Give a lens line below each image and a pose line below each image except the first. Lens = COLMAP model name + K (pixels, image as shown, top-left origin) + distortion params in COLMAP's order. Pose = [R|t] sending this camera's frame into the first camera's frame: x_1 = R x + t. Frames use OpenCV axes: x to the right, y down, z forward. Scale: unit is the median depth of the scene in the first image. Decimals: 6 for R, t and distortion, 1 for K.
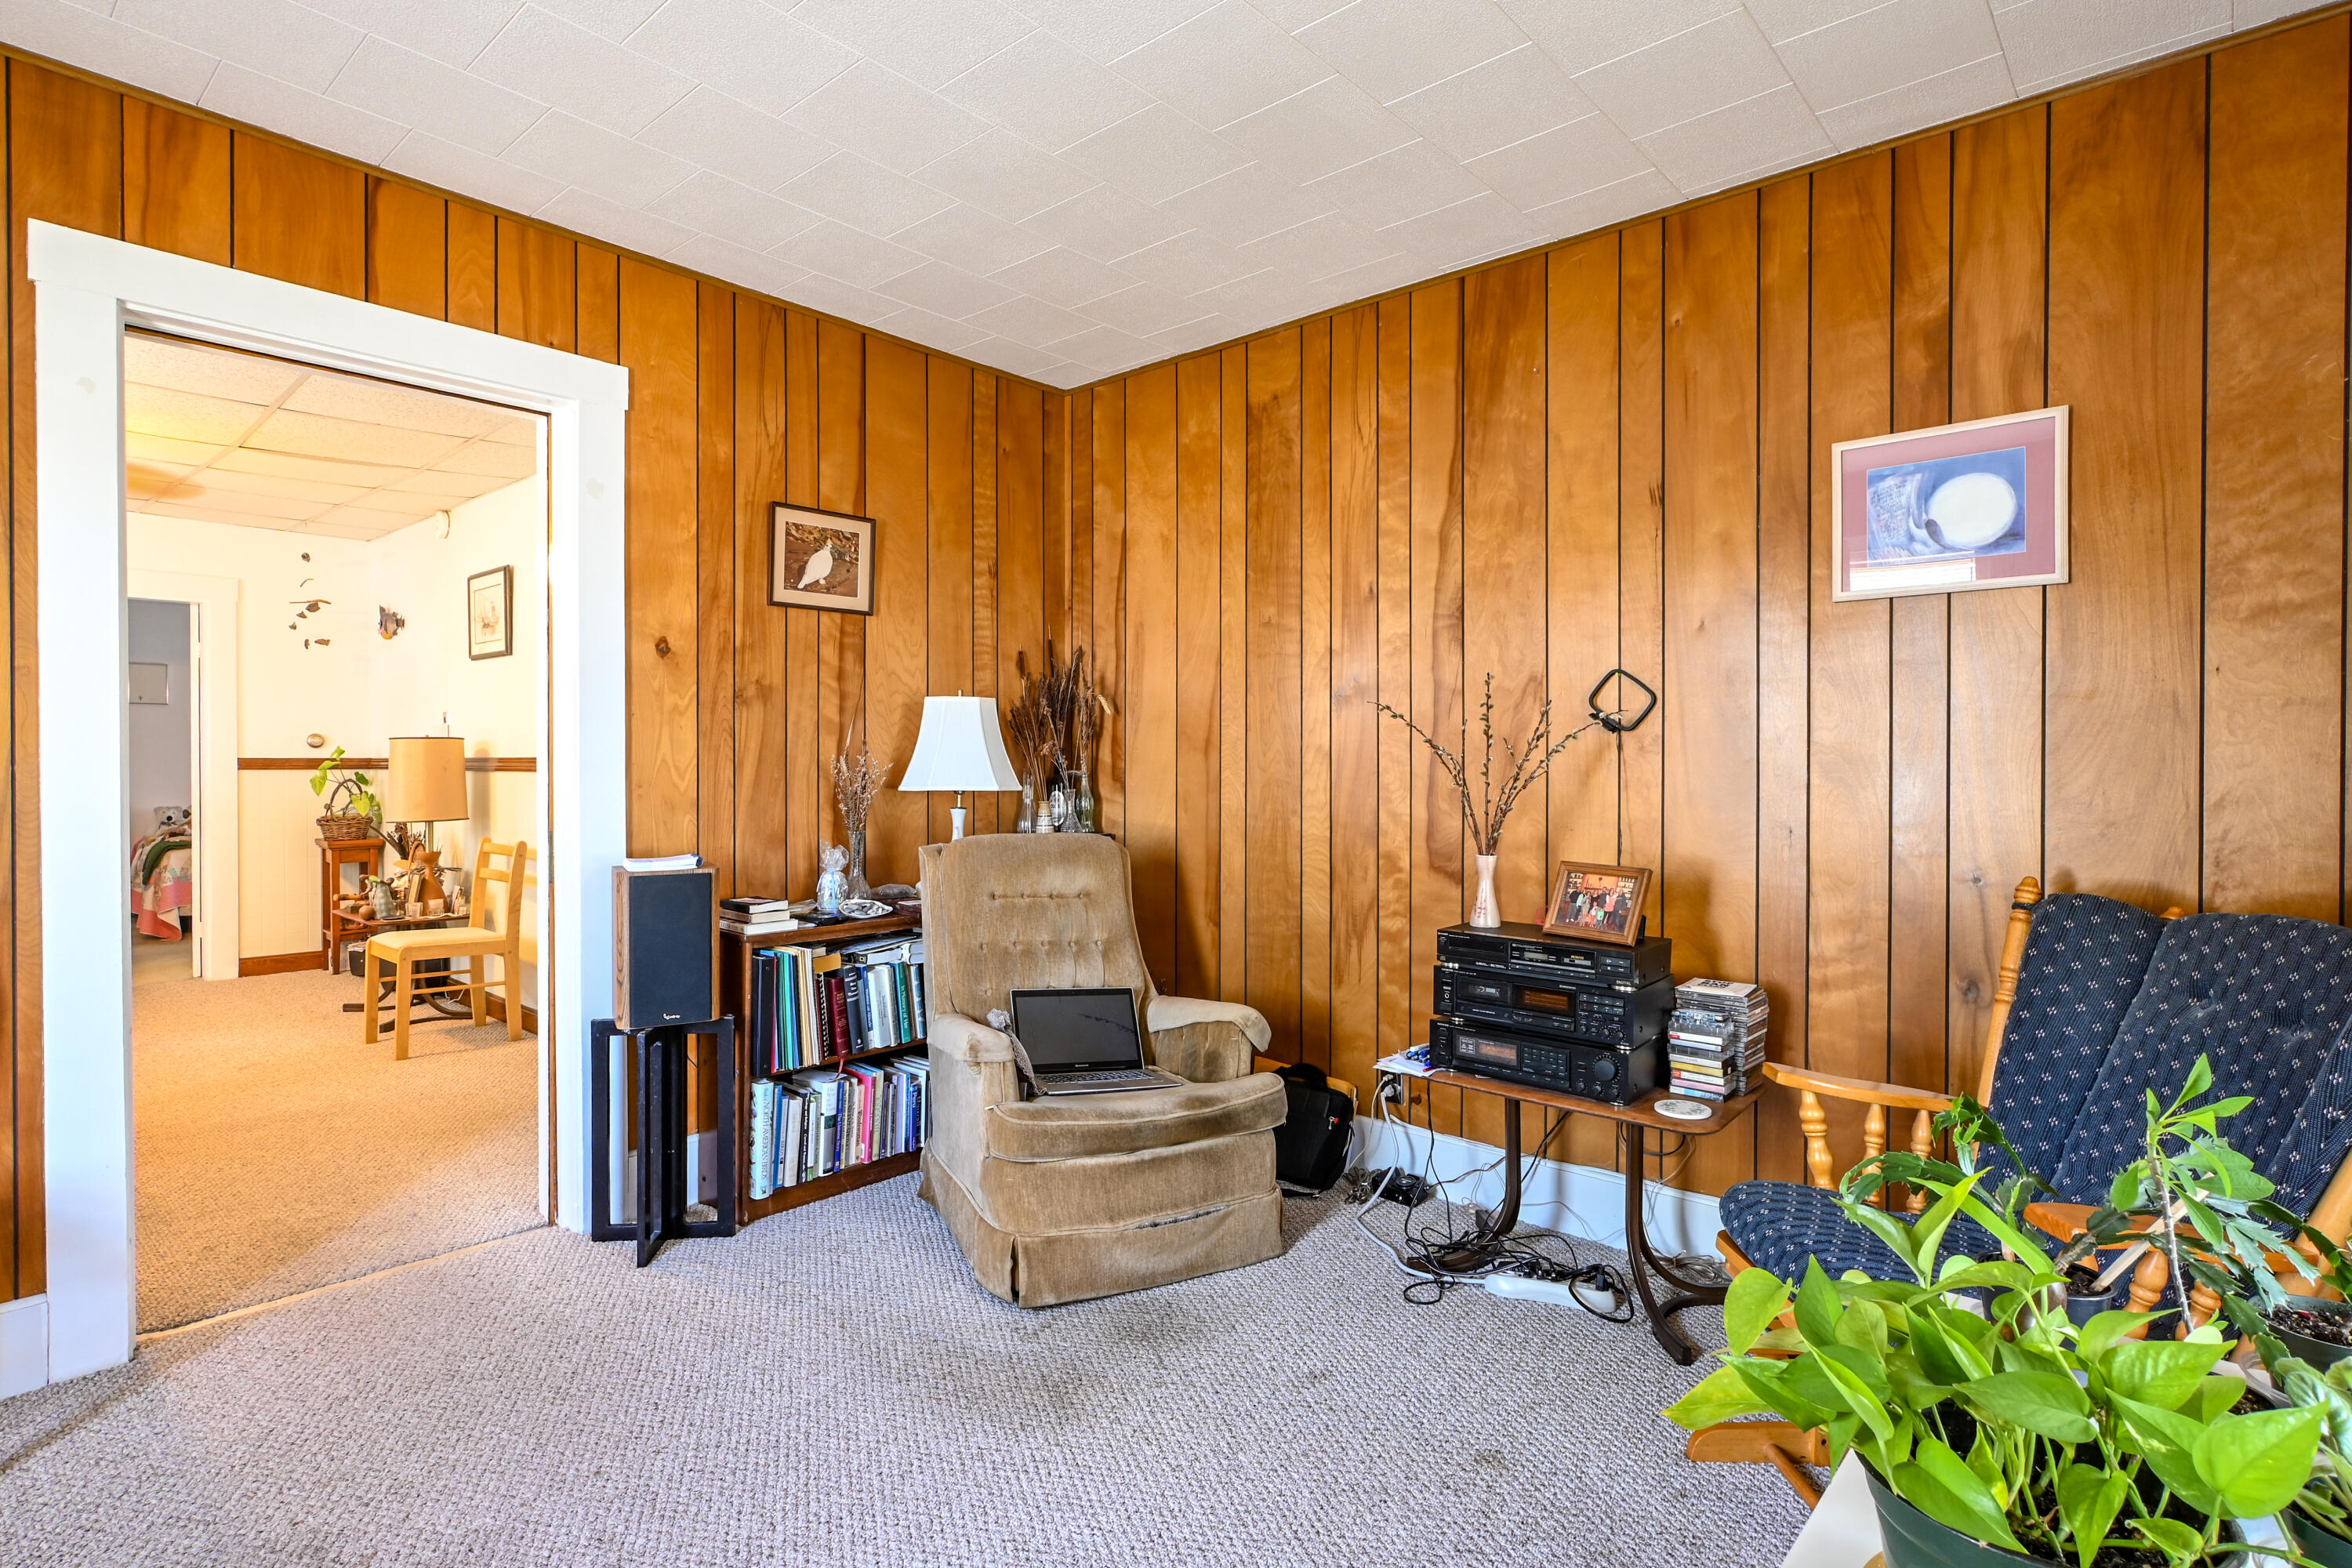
lens RADIAL K [[1210.0, 0, 1161.5], [0, 1210.0, 767.7], [0, 0, 1]] dist [-0.002039, 0.001651]
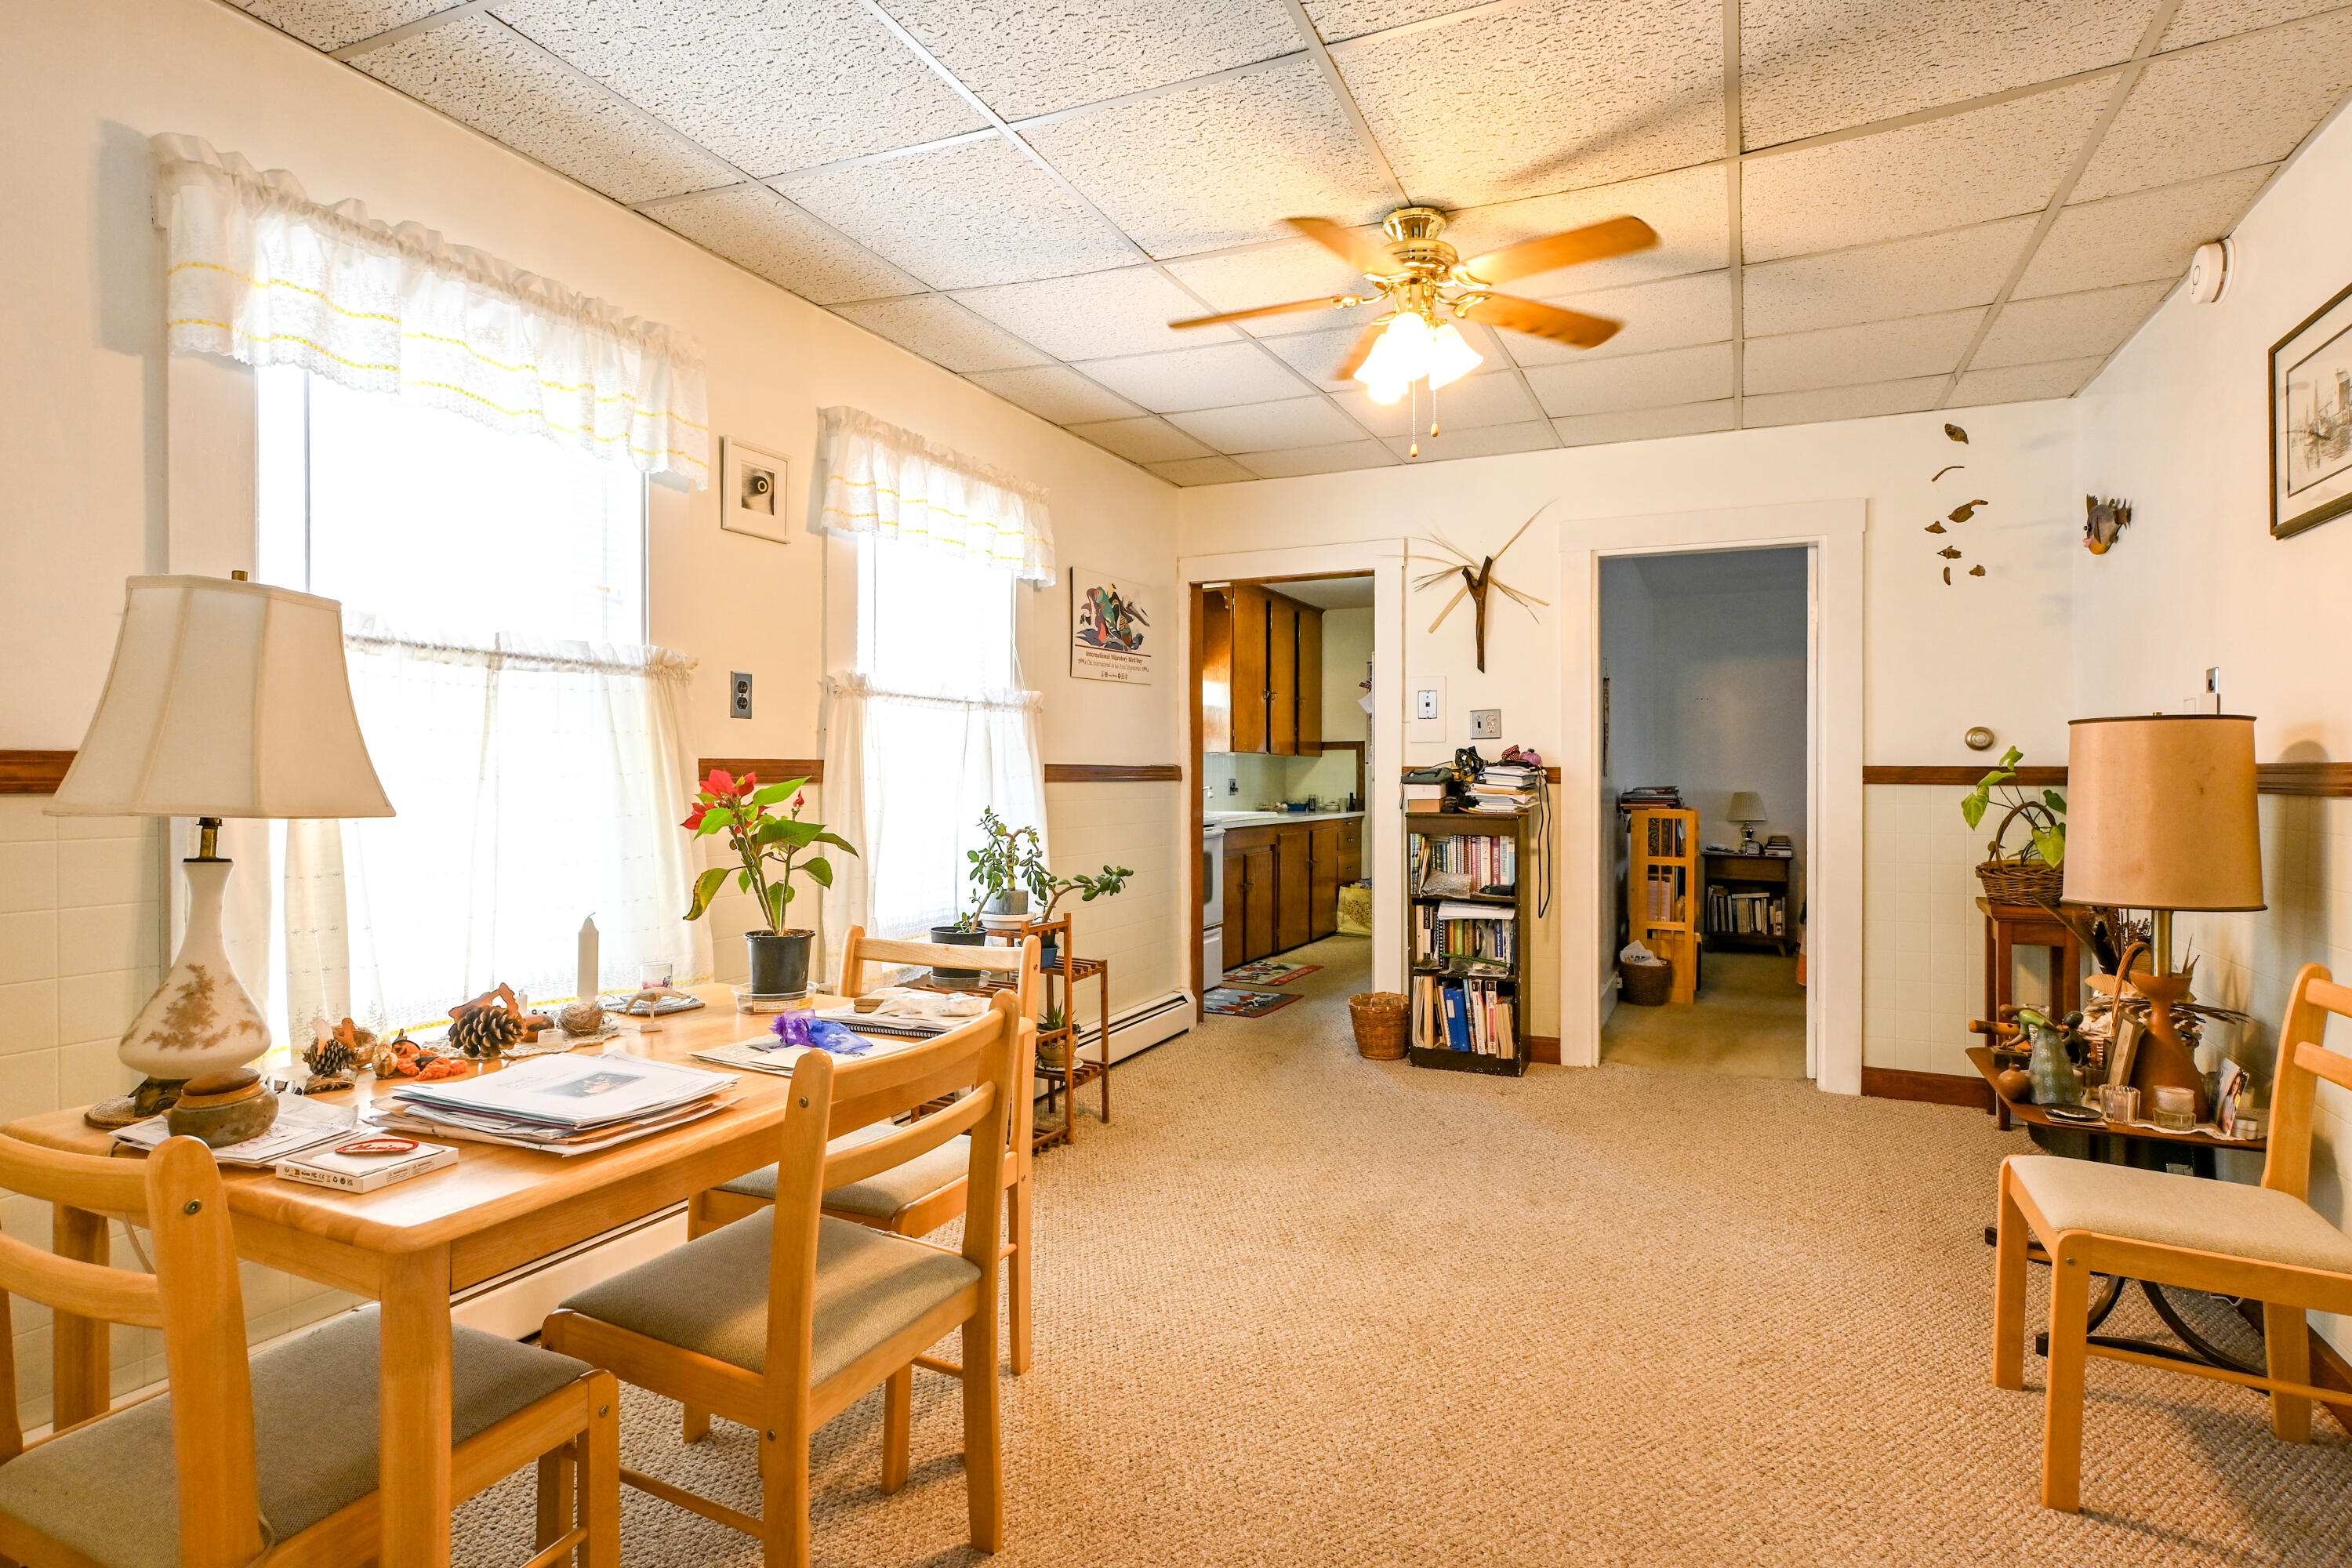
lens RADIAL K [[1210.0, 0, 1161.1], [0, 1210.0, 777.3], [0, 0, 1]] dist [-0.002039, 0.001651]
pose [[0.299479, 0.004226, -0.954094, -0.555439], [-0.006035, 0.999979, 0.002535, -0.003509], [0.954084, 0.004999, 0.299498, 0.983027]]
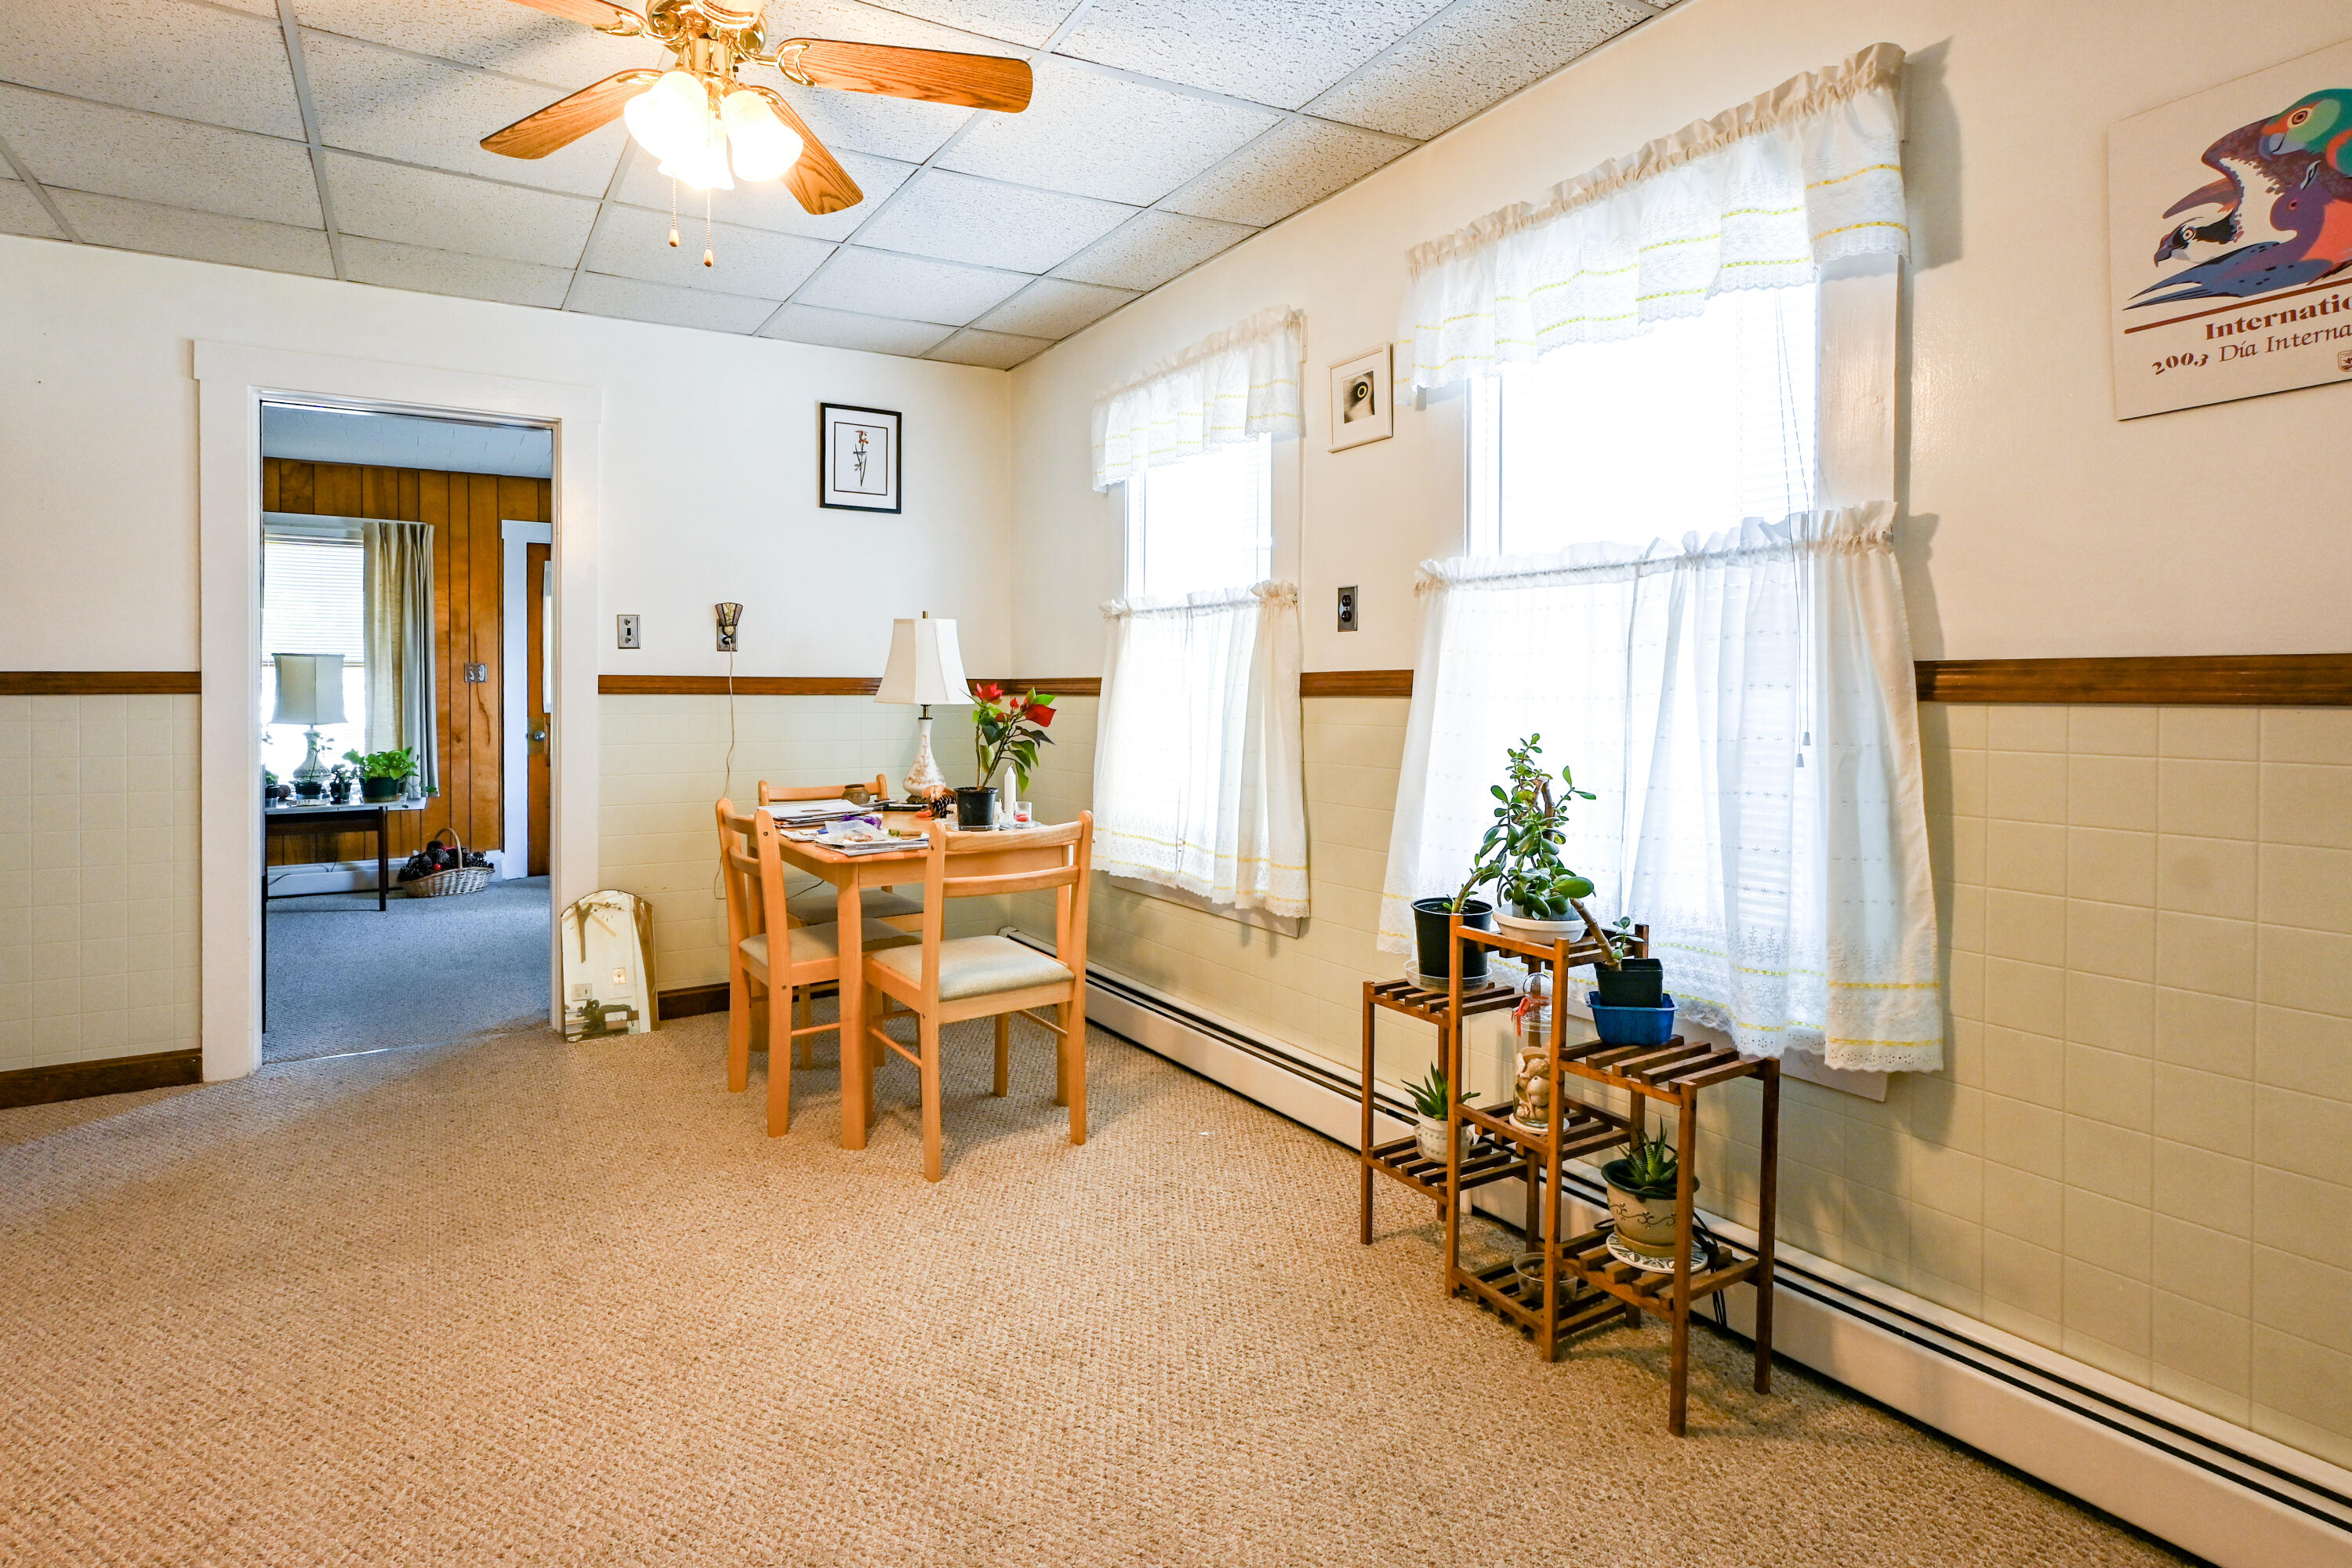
lens RADIAL K [[1210.0, 0, 1127.4], [0, 1210.0, 694.5], [0, 0, 1]] dist [-0.002039, 0.001651]
pose [[-0.954851, 0.001979, 0.297080, -2.176102], [0.006487, 0.999878, 0.014189, -0.012299], [-0.297016, 0.015476, -0.954747, 2.345970]]
